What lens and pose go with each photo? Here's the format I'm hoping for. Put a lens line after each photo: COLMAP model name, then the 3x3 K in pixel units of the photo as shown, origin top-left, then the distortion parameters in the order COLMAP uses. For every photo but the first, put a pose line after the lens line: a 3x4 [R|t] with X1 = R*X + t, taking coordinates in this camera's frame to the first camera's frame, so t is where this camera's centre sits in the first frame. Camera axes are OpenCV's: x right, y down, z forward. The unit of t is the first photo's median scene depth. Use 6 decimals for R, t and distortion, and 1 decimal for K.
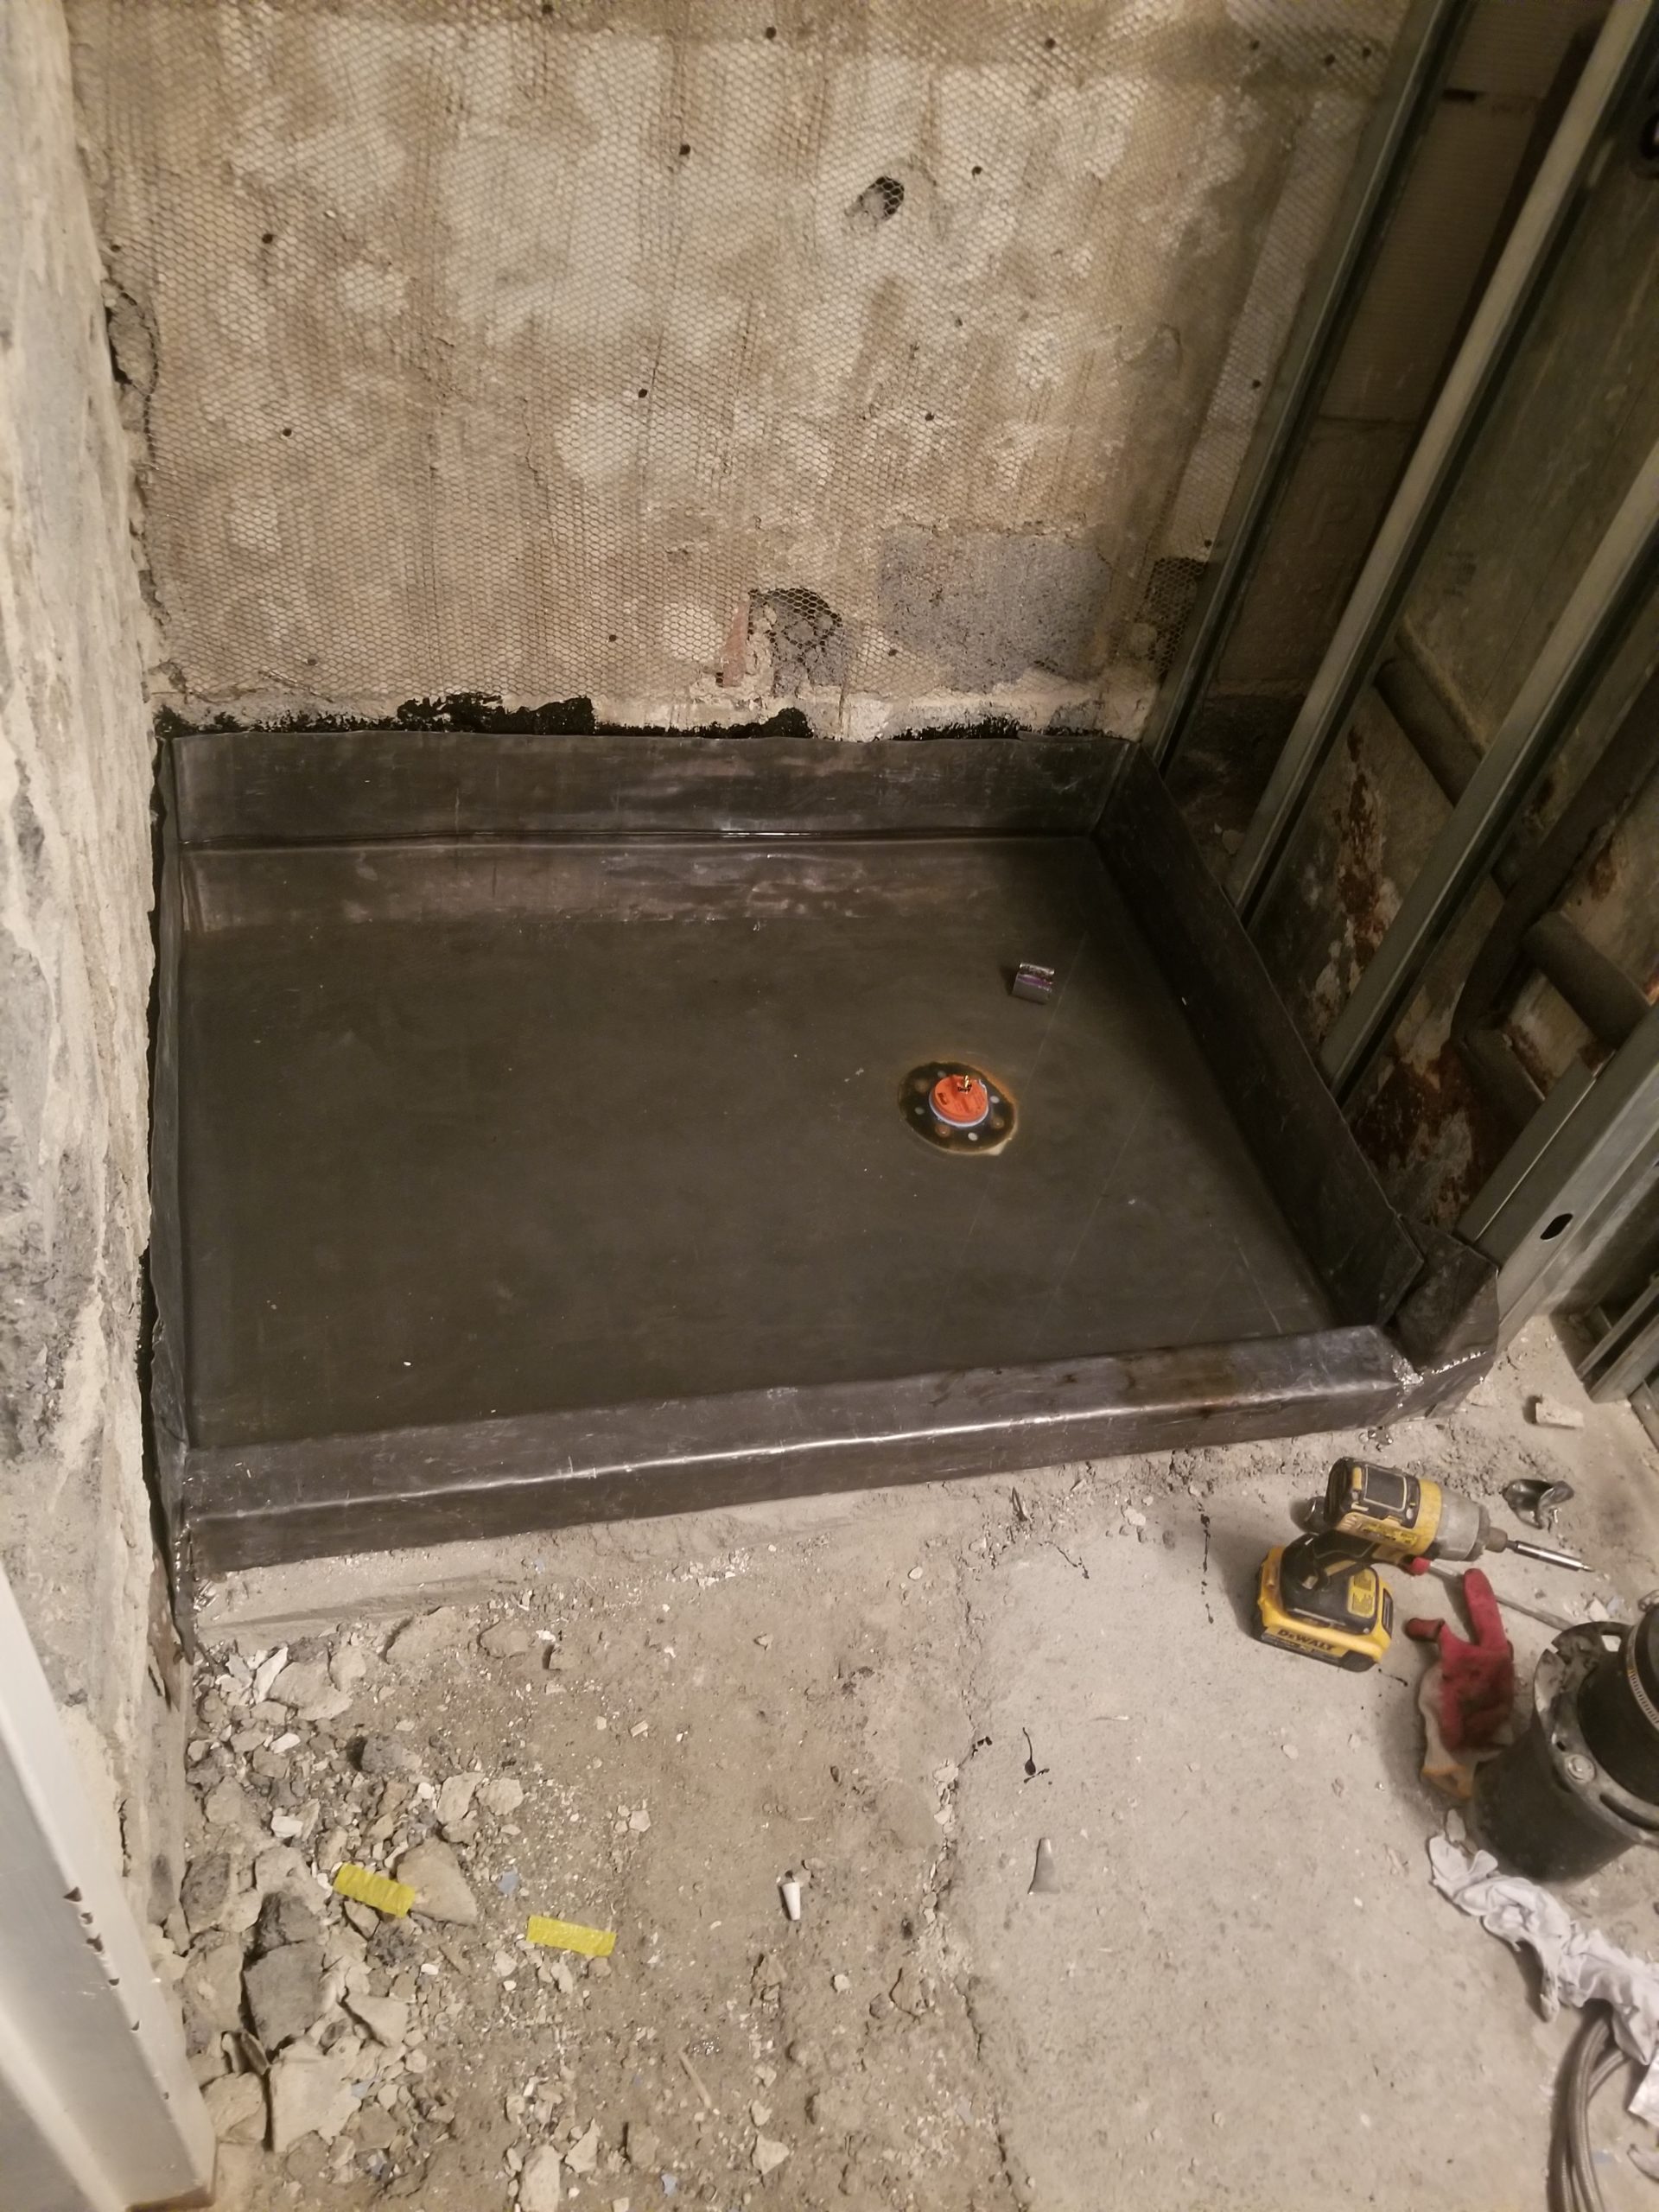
lens RADIAL K [[1740.8, 0, 829.5], [0, 1740.8, 1106.0], [0, 0, 1]] dist [-0.002749, -0.030771]
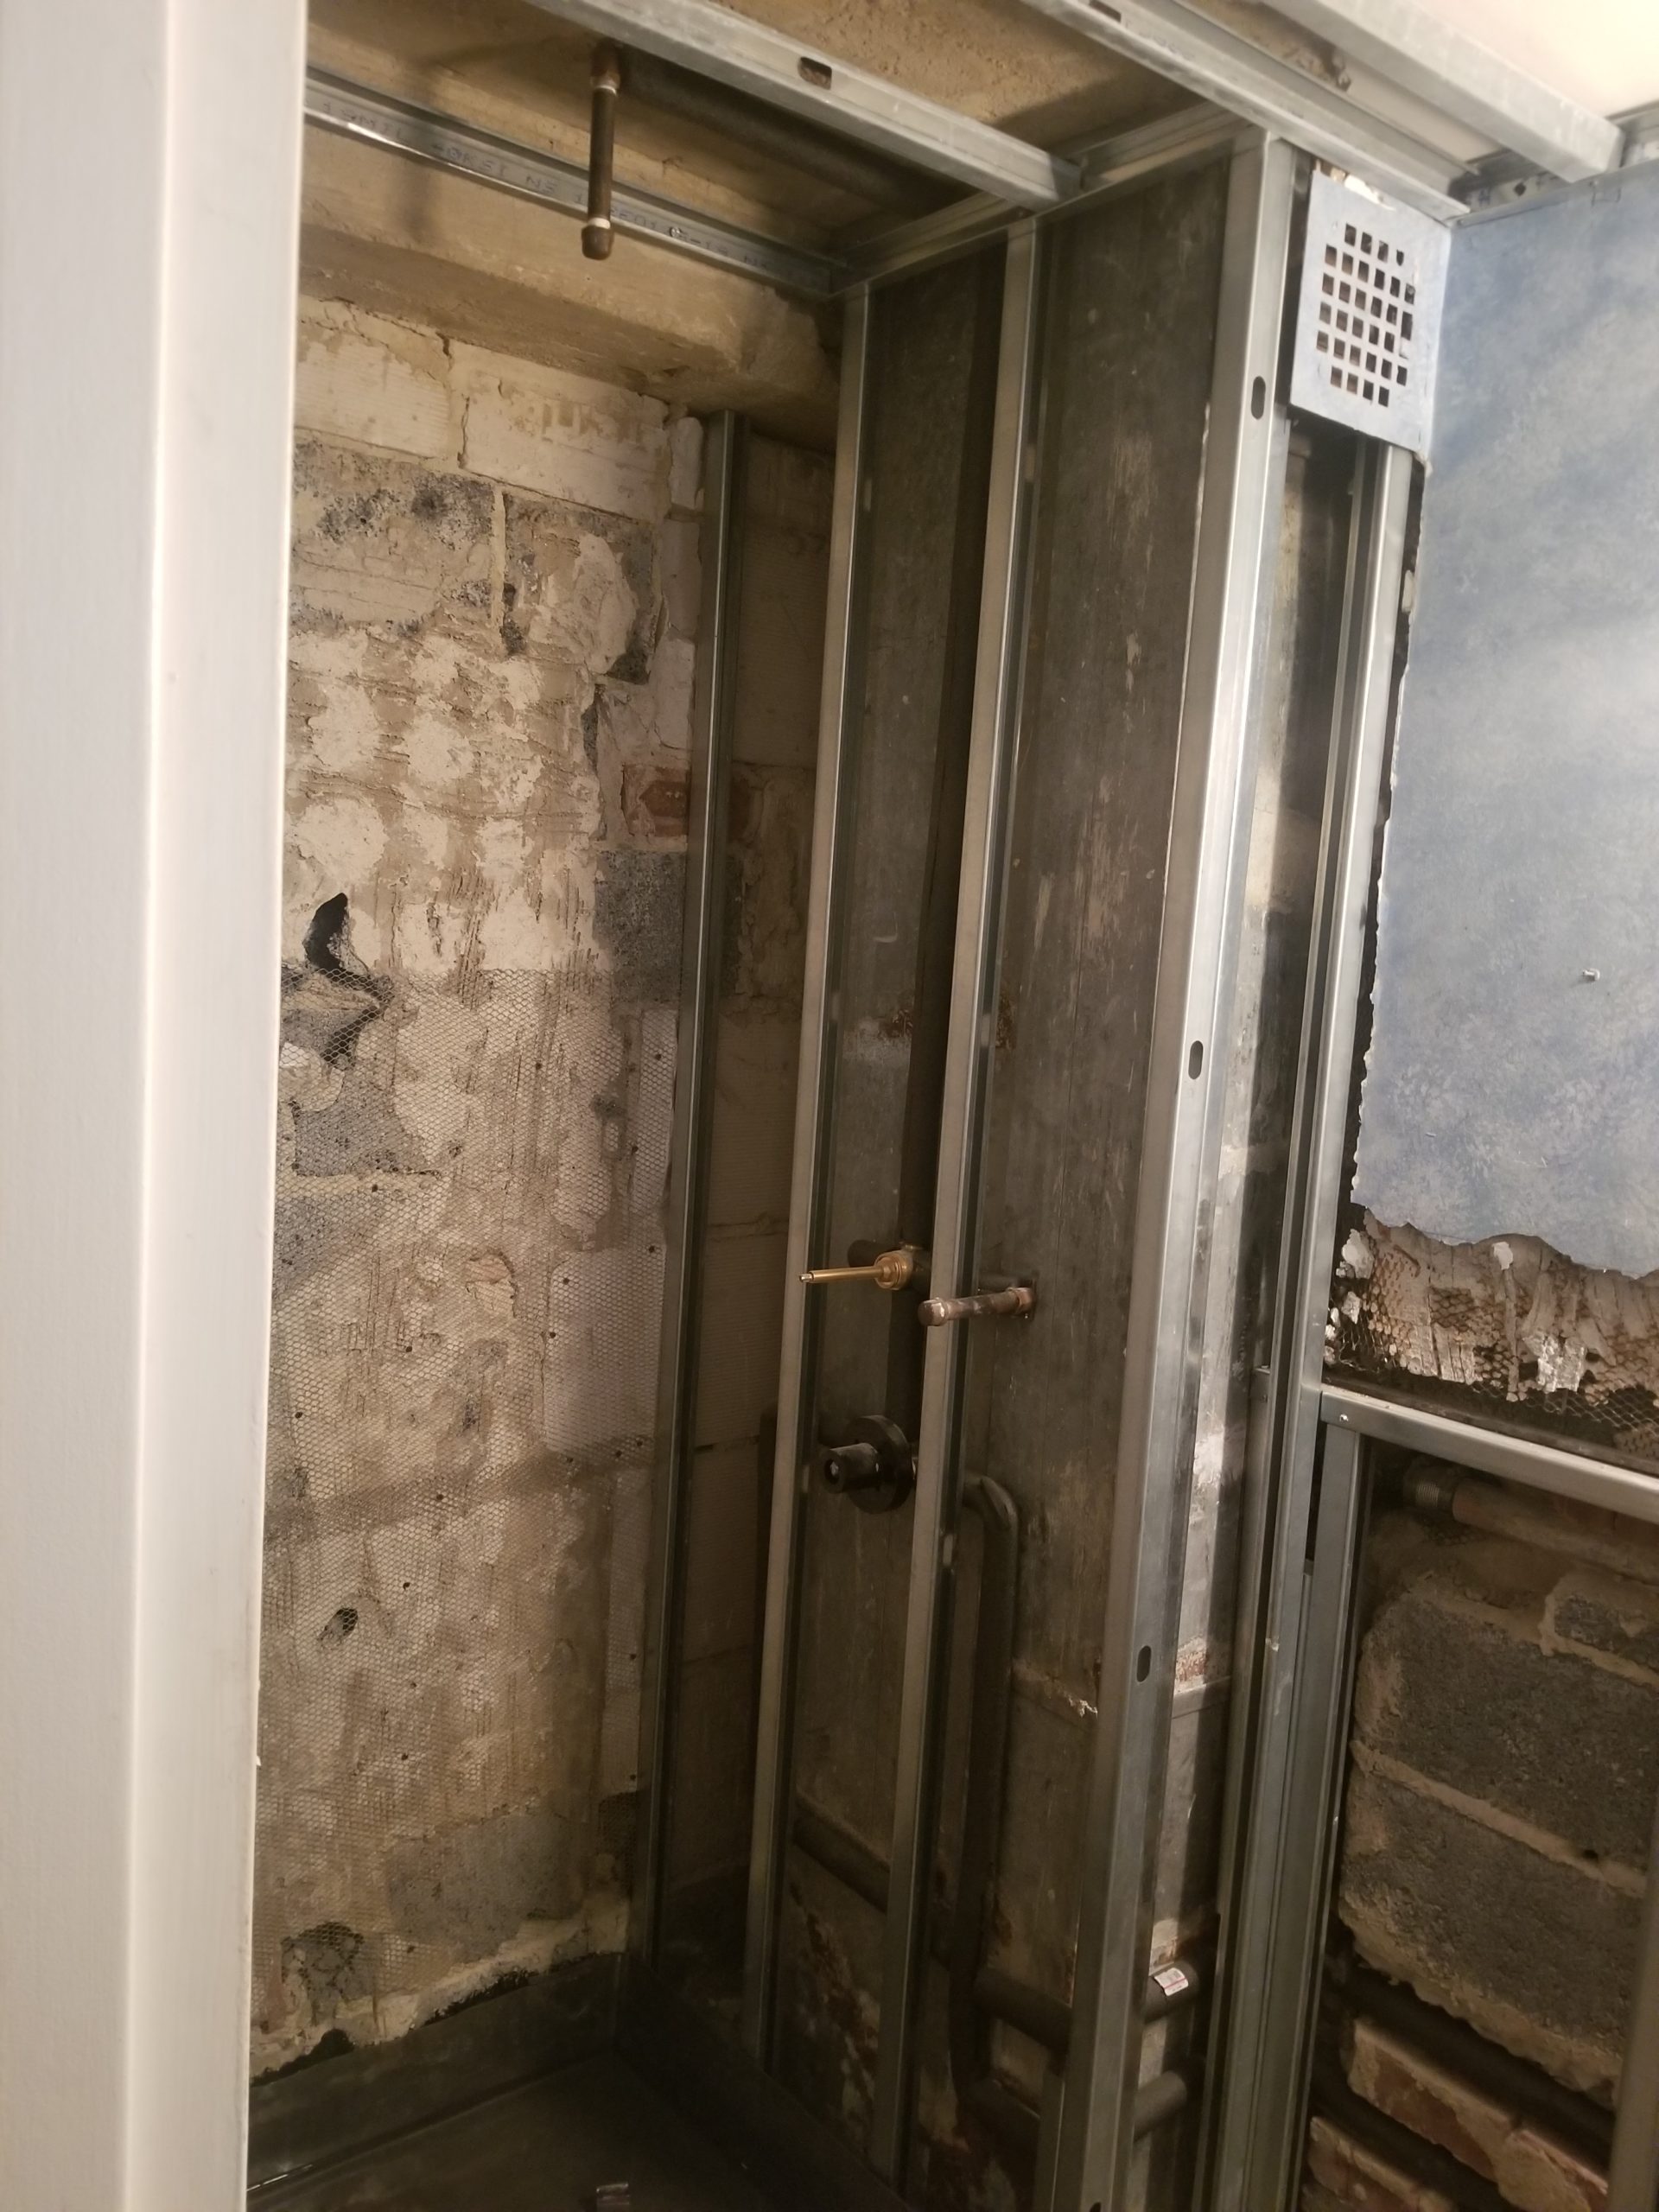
lens RADIAL K [[1735.0, 0, 829.5], [0, 1735.0, 1106.0], [0, 0, 1]] dist [-0.004051, -0.051956]
pose [[0.893301, -0.162933, 0.418886, -0.121098], [0.385386, 0.757242, -0.527317, 0.035854], [-0.231281, 0.632485, 0.739237, -0.329041]]
